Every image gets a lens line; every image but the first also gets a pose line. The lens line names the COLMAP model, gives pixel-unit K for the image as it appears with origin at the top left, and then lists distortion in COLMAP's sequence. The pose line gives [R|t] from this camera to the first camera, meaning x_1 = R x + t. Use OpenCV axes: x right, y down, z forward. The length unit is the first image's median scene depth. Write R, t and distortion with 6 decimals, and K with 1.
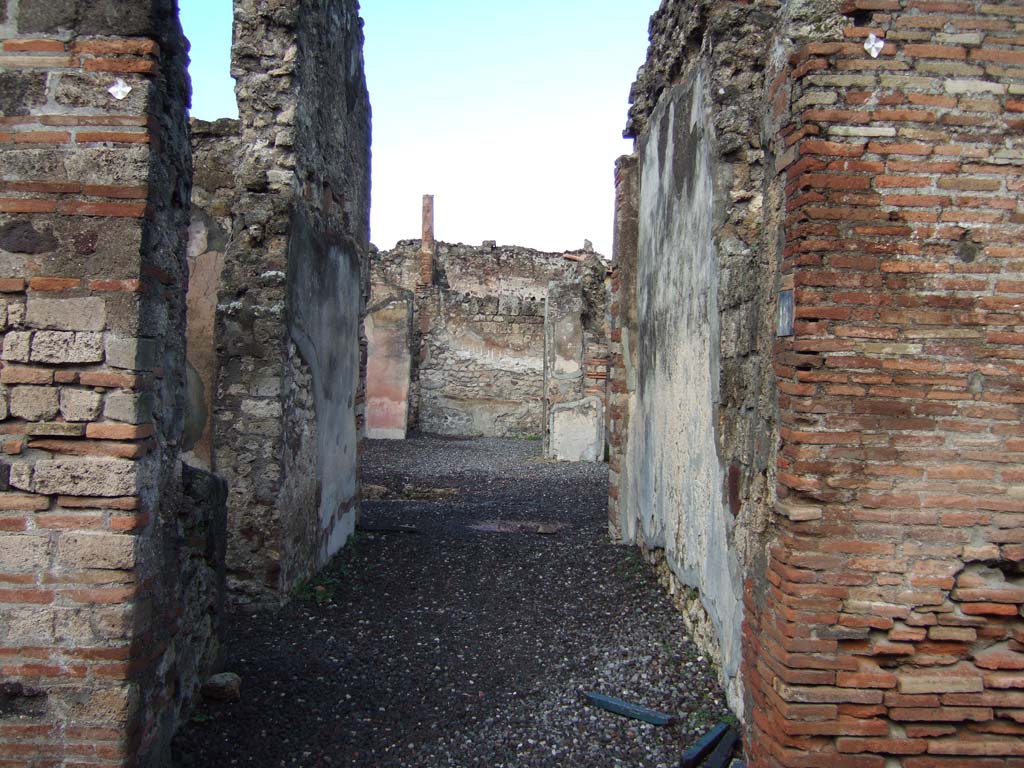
lens RADIAL K [[1068.1, 0, 518.0], [0, 1068.1, 382.3], [0, 0, 1]] dist [-0.051589, 0.000000]
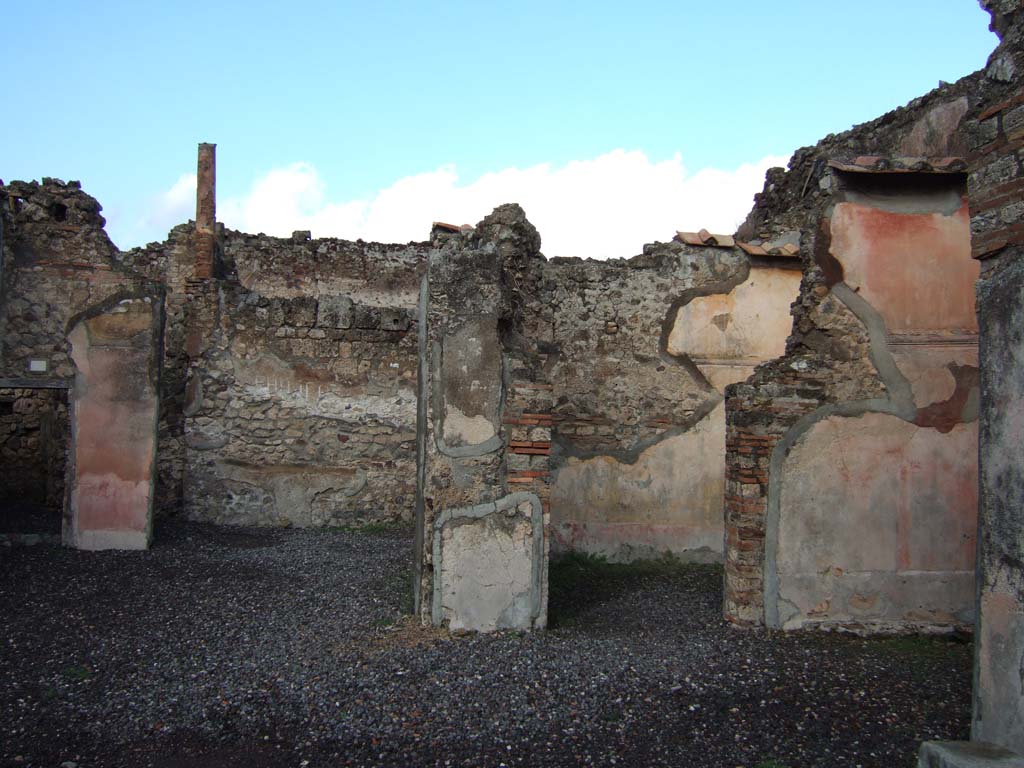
lens RADIAL K [[1068.1, 0, 503.3], [0, 1068.1, 380.4], [0, 0, 1]] dist [-0.051589, 0.000000]
pose [[0.987154, 0.000220, 0.159773, -0.012598], [0.003460, 0.999735, -0.022750, -0.021941], [-0.159736, 0.023010, 0.986892, 0.451230]]
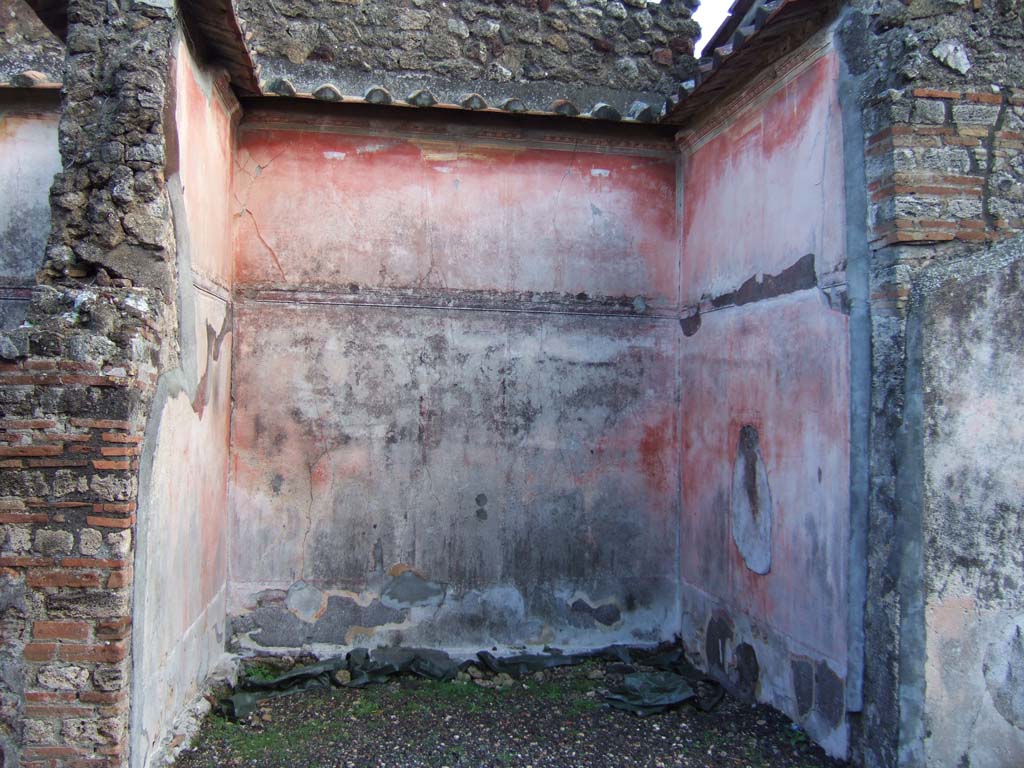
lens RADIAL K [[1068.1, 0, 512.7], [0, 1068.1, 382.2], [0, 0, 1]] dist [-0.051589, 0.000000]
pose [[-0.179584, 0.000377, 0.983743, -0.100992], [-0.032707, 0.999445, -0.006354, -0.021081], [-0.983199, -0.033316, -0.179472, 0.961160]]
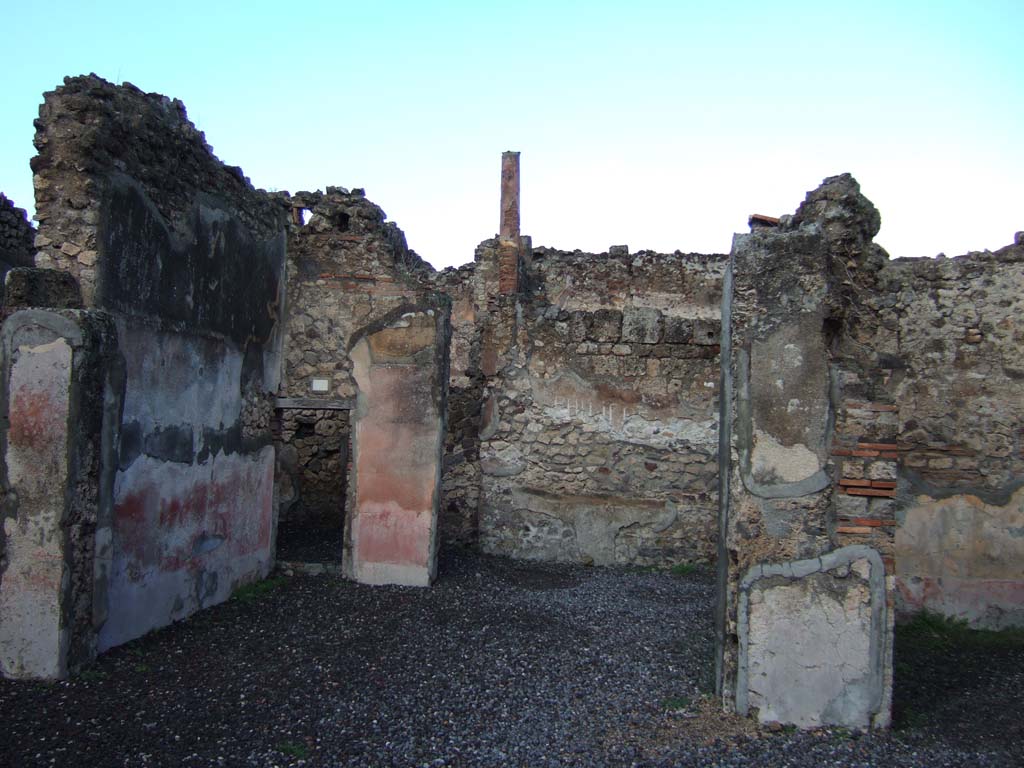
lens RADIAL K [[1068.1, 0, 508.8], [0, 1068.1, 380.0], [0, 0, 1]] dist [-0.051589, 0.000000]
pose [[0.989585, -0.001292, -0.143945, 0.003888], [-0.005271, 0.998964, -0.045205, -0.022214], [0.143855, 0.045493, 0.988553, 0.531768]]
